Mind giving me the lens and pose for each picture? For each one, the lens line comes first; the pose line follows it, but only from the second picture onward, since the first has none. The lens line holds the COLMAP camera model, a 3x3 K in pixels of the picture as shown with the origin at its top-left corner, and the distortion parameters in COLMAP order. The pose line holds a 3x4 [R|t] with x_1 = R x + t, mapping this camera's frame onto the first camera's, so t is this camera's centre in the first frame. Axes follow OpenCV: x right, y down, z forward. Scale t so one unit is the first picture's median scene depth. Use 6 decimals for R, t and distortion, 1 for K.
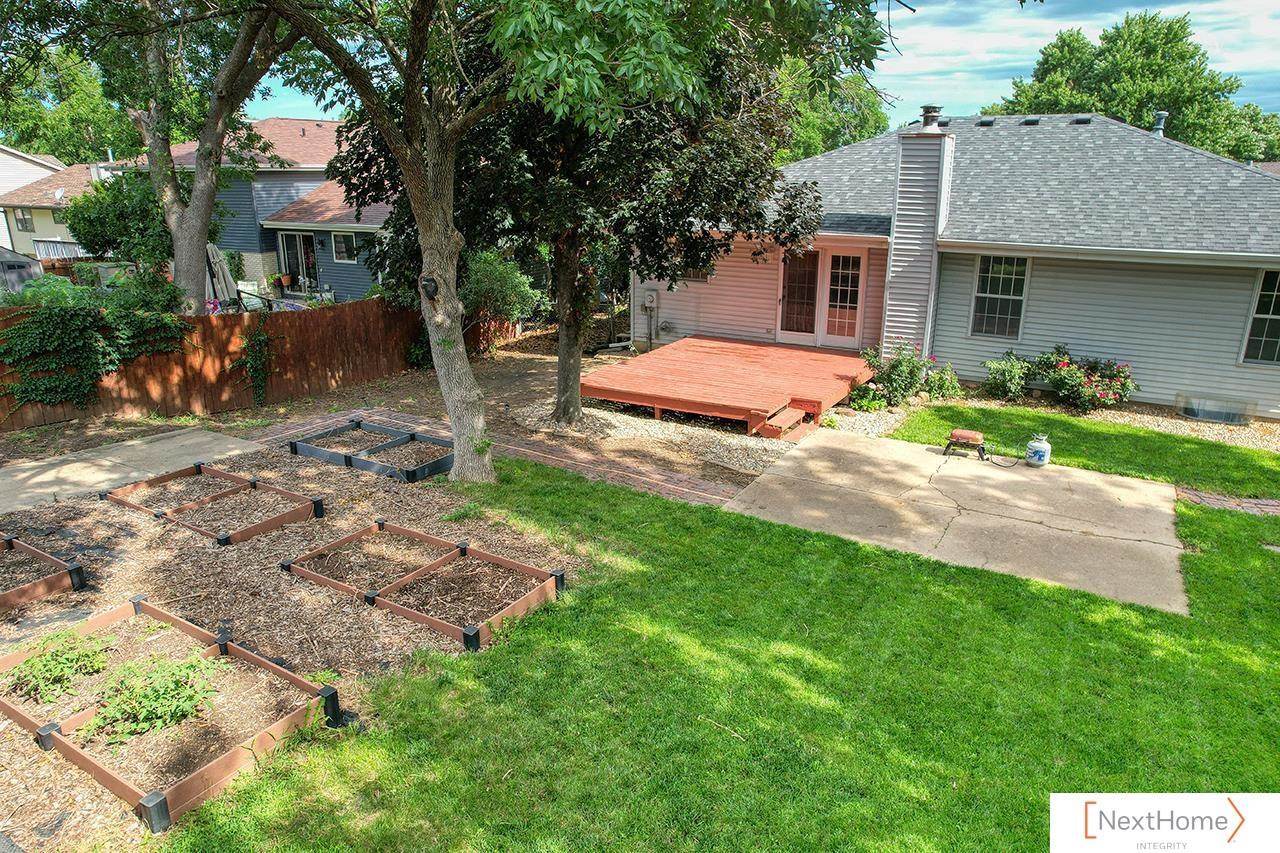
lens RADIAL K [[816.4, 0, 644.8], [0, 816.4, 425.1], [0, 0, 1]] dist [-0.075305, 0.067755]
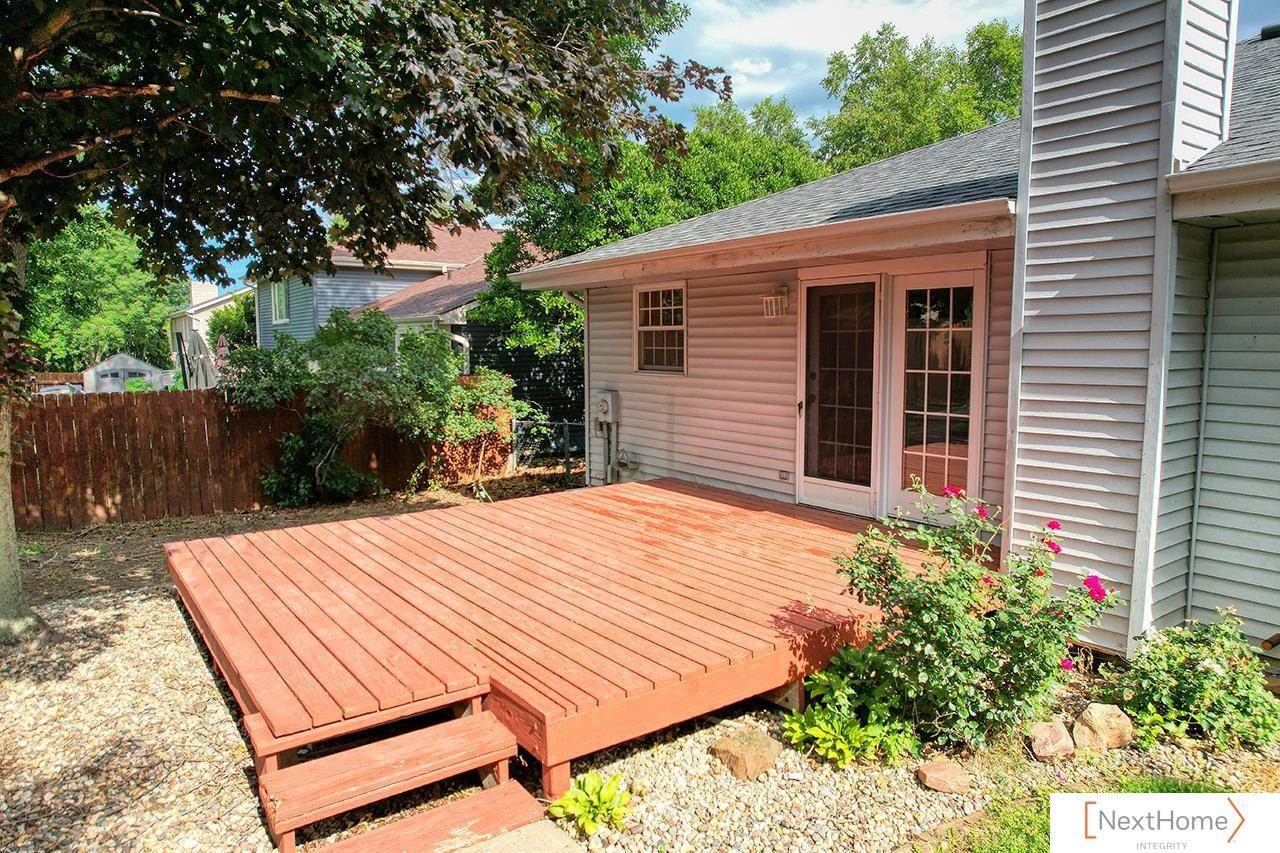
lens RADIAL K [[816.4, 0, 644.8], [0, 816.4, 425.1], [0, 0, 1]] dist [-0.075305, 0.067755]
pose [[0.925235, 0.038564, -0.377430, 0.298444], [-0.112373, 0.978038, -0.175541, -0.068507], [0.362371, 0.204830, 0.909248, 0.682977]]
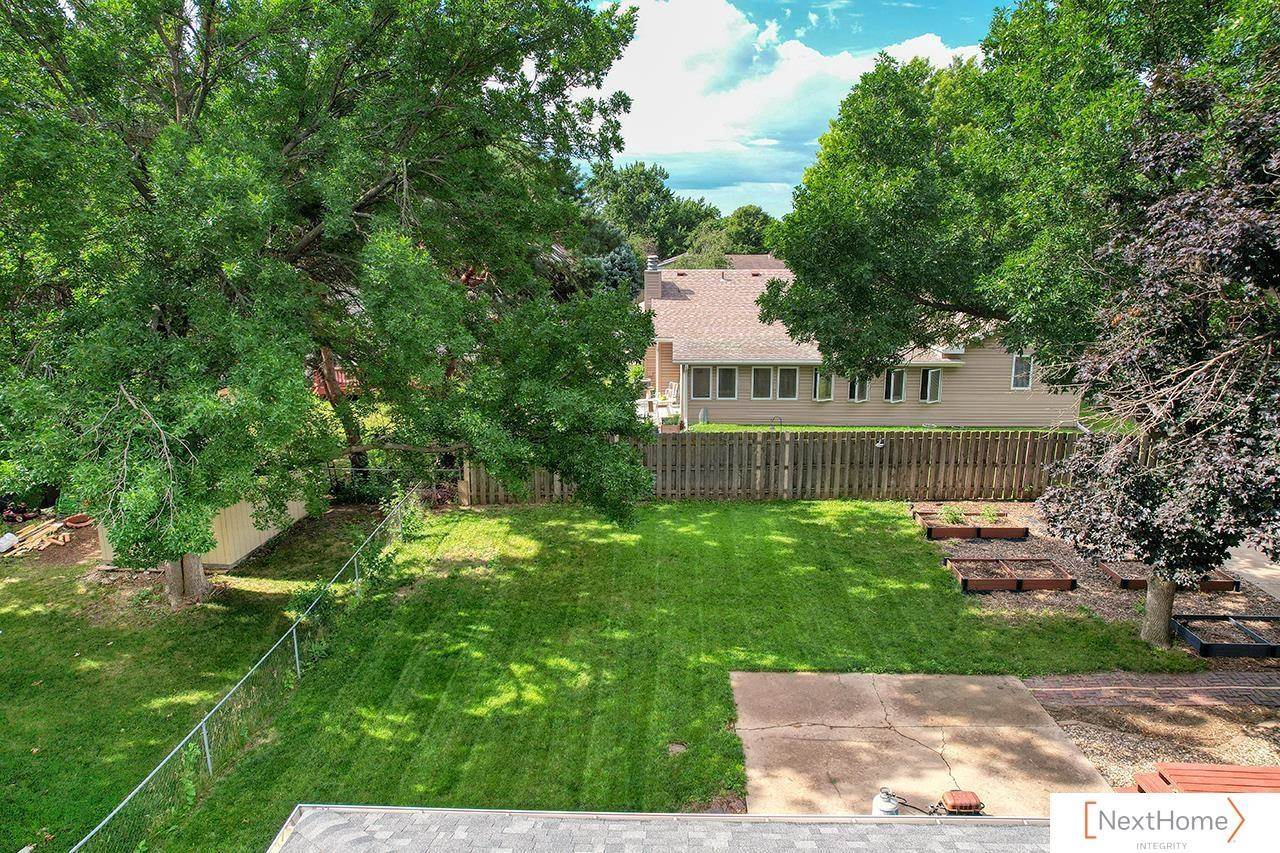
lens RADIAL K [[816.4, 0, 644.8], [0, 816.4, 425.1], [0, 0, 1]] dist [-0.075305, 0.067755]
pose [[-0.874621, 0.111220, -0.471877, 0.860964], [-0.134728, 0.879230, 0.456949, -0.561423], [0.465710, 0.463233, -0.754009, 1.059384]]
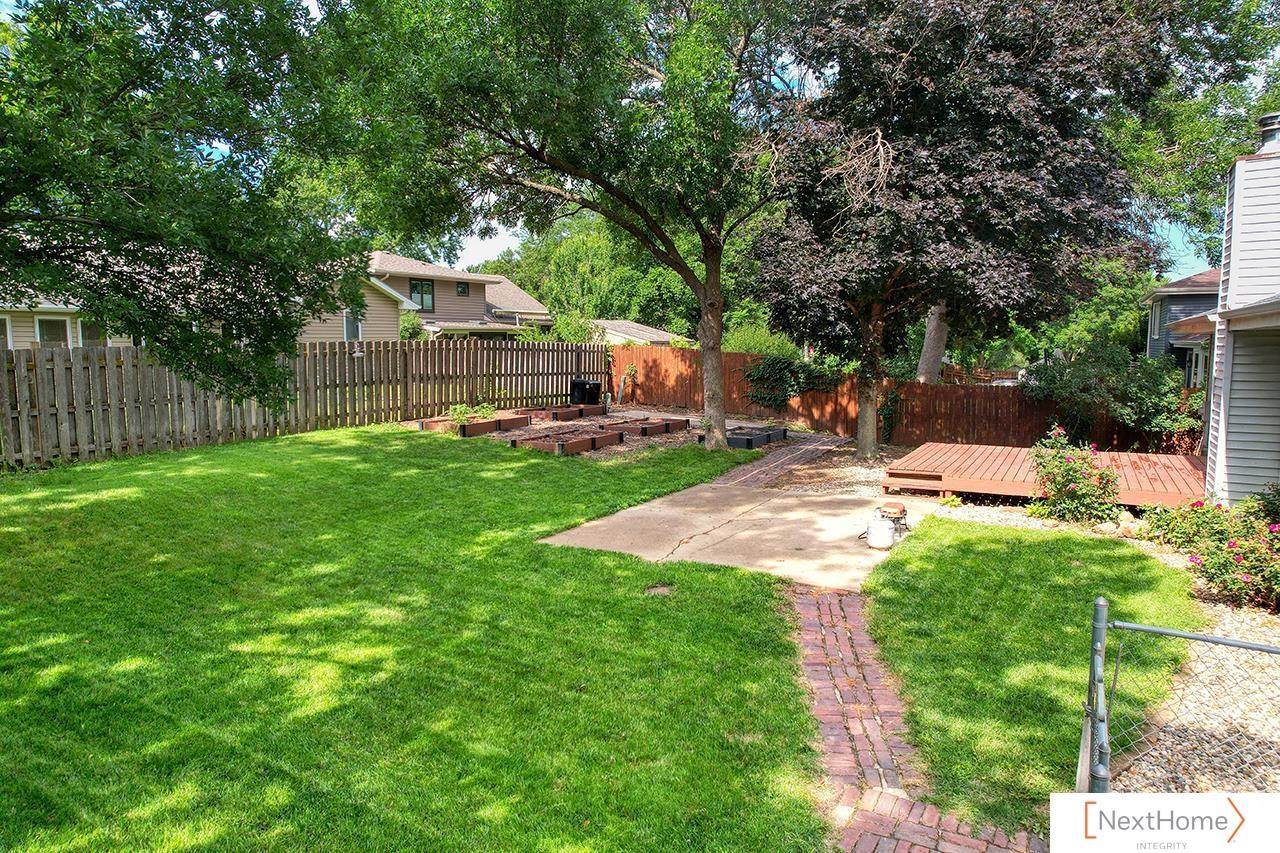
lens RADIAL K [[816.4, 0, 644.8], [0, 816.4, 425.1], [0, 0, 1]] dist [-0.075305, 0.067755]
pose [[0.050737, 0.103656, -0.993318, 1.029127], [-0.294492, 0.951929, 0.084294, -0.056495], [0.954306, 0.288248, 0.078824, 0.521538]]
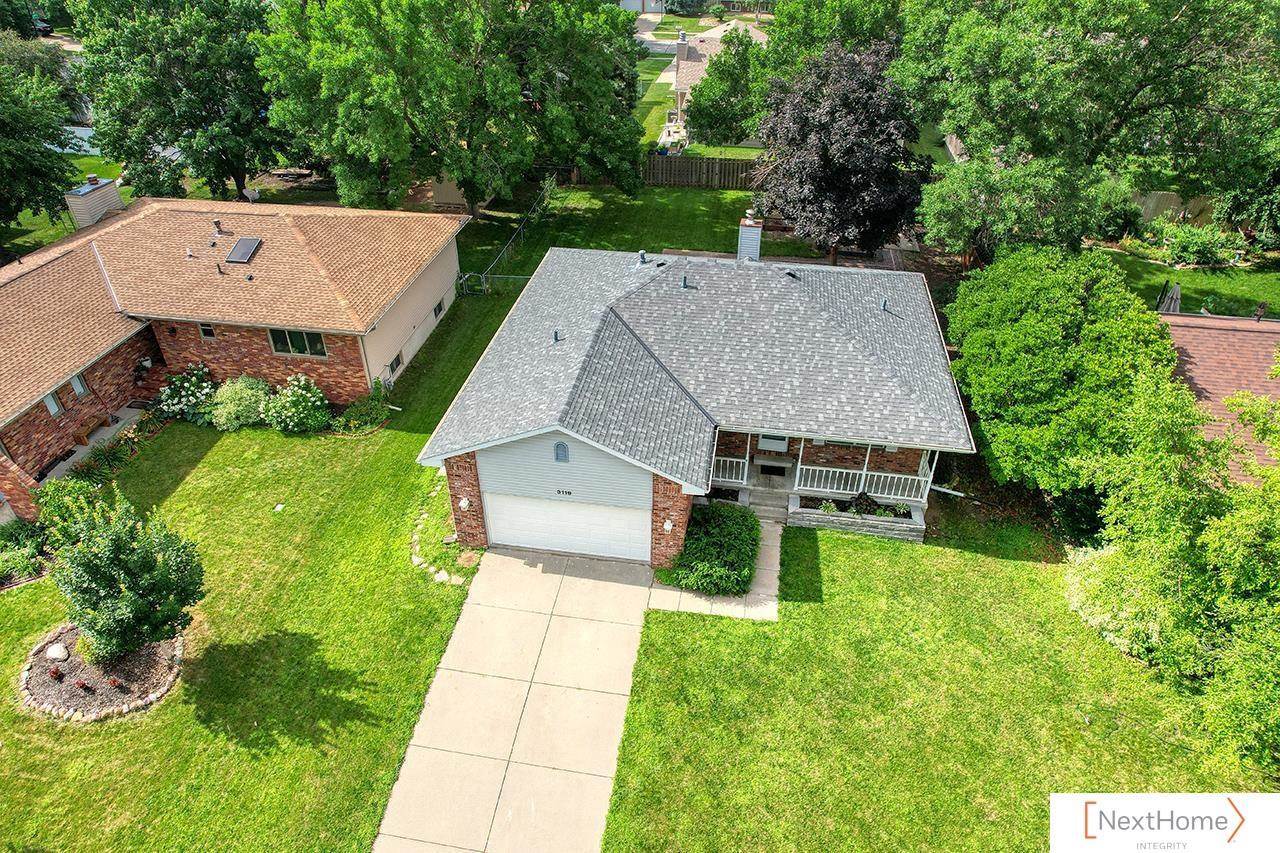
lens RADIAL K [[816.4, 0, 644.8], [0, 816.4, 425.1], [0, 0, 1]] dist [-0.075305, 0.067755]
pose [[-0.926075, 0.217767, -0.308161, 1.484014], [-0.113968, 0.617109, 0.778581, -1.825037], [0.359718, 0.756144, -0.546670, 2.656438]]
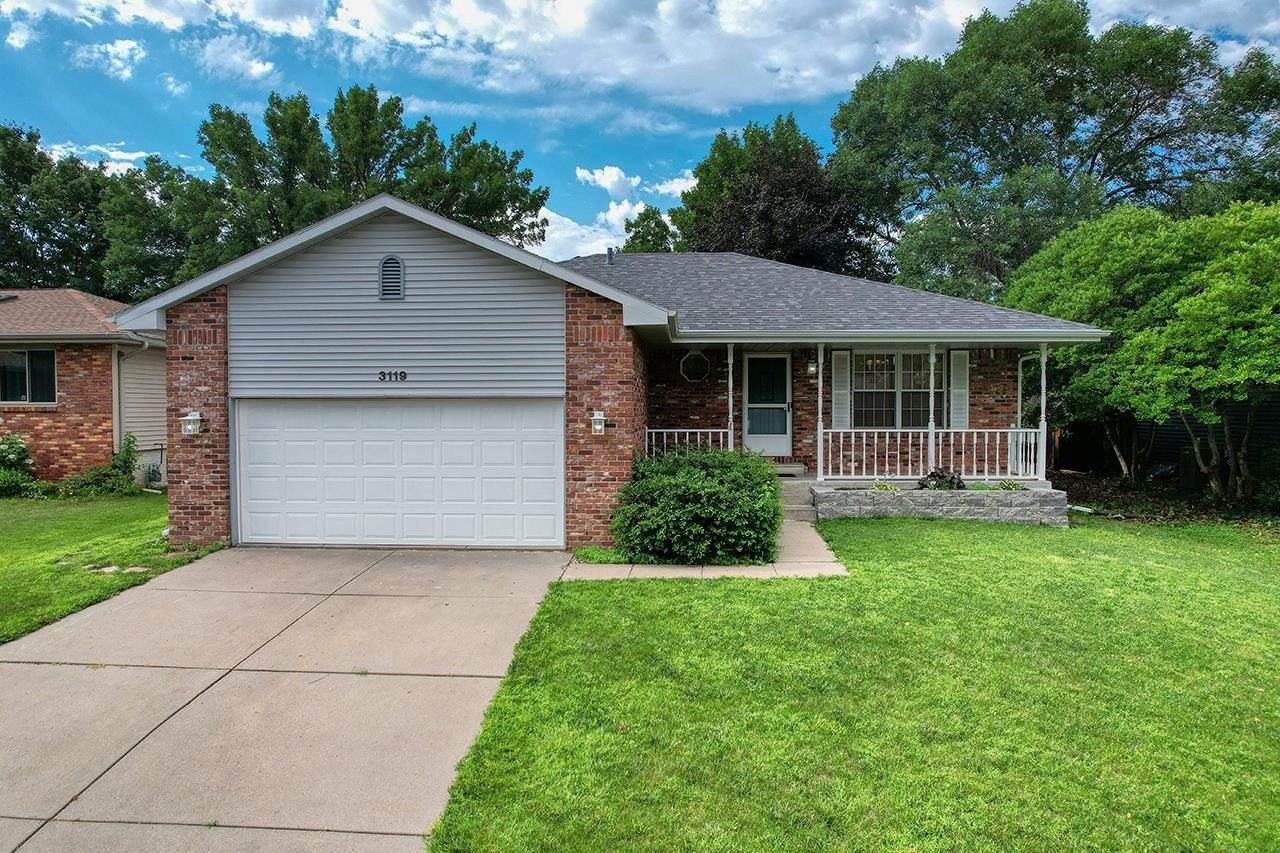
lens RADIAL K [[816.4, 0, 644.8], [0, 816.4, 425.1], [0, 0, 1]] dist [-0.075305, 0.067755]
pose [[-0.883367, 0.024259, -0.468053, 1.317030], [-0.129600, 0.947076, 0.293684, -0.646110], [0.450406, 0.320091, -0.833472, 2.631855]]
